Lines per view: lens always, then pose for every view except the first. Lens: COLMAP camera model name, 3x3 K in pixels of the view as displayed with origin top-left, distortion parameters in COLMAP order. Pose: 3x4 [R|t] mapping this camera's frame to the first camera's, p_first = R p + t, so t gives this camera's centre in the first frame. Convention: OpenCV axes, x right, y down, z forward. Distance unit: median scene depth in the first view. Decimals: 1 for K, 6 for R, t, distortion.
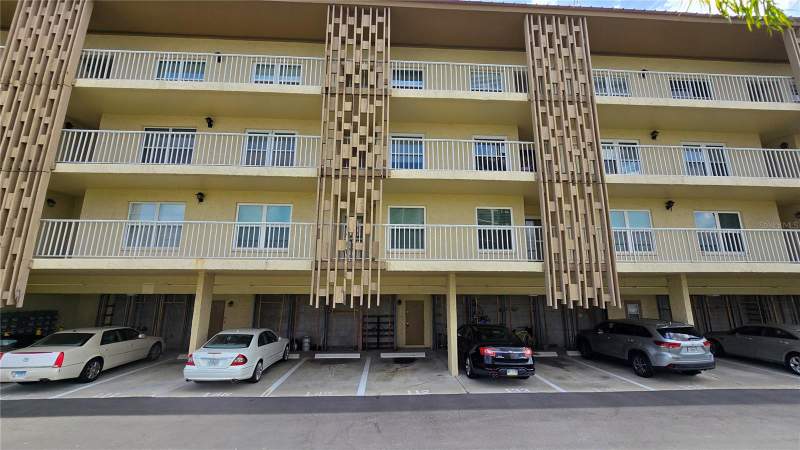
lens RADIAL K [[319.2, 0, 400.0], [0, 319.2, 225.0], [0, 0, 1]] dist [0.000934, -0.000004]
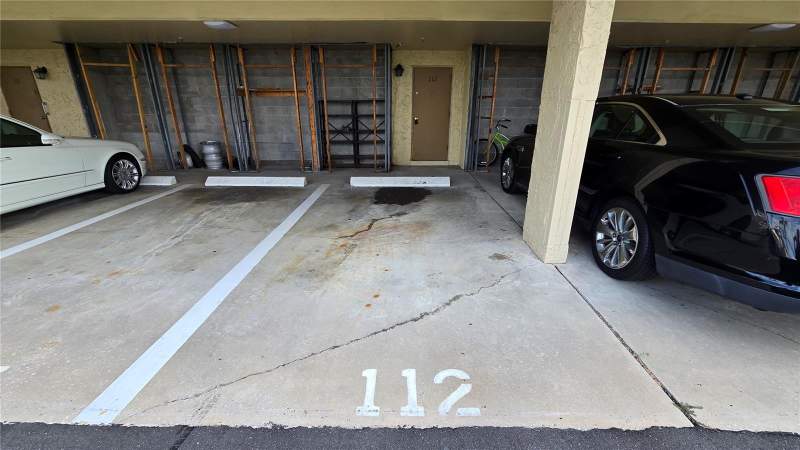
lens RADIAL K [[319.2, 0, 400.0], [0, 319.2, 225.0], [0, 0, 1]] dist [0.000934, -0.000004]
pose [[0.998197, 0.023408, -0.055262, 0.035844], [0.009292, 0.849414, 0.527645, 0.223122], [0.059292, -0.527207, 0.847666, 0.589720]]
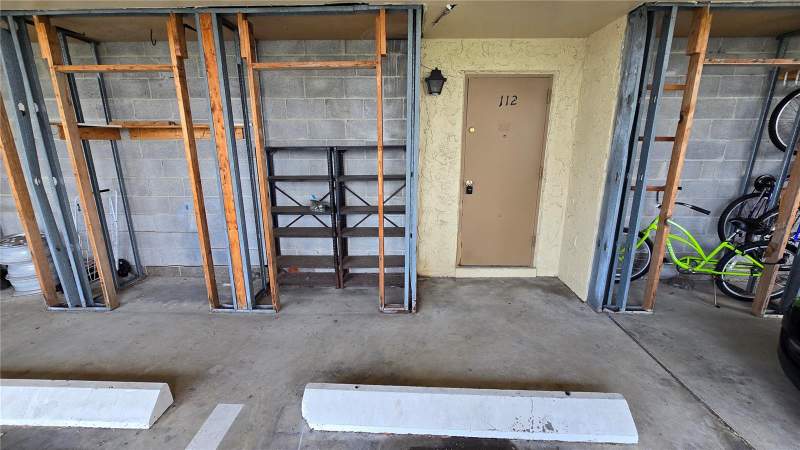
lens RADIAL K [[322.7, 0, 400.0], [0, 322.7, 225.0], [0, 0, 1]] dist [-0.012916, 0.000042]
pose [[0.997193, 0.016637, -0.072997, -0.007970], [0.017253, 0.897691, 0.440287, 0.274529], [0.072854, -0.440311, 0.894885, 0.909589]]
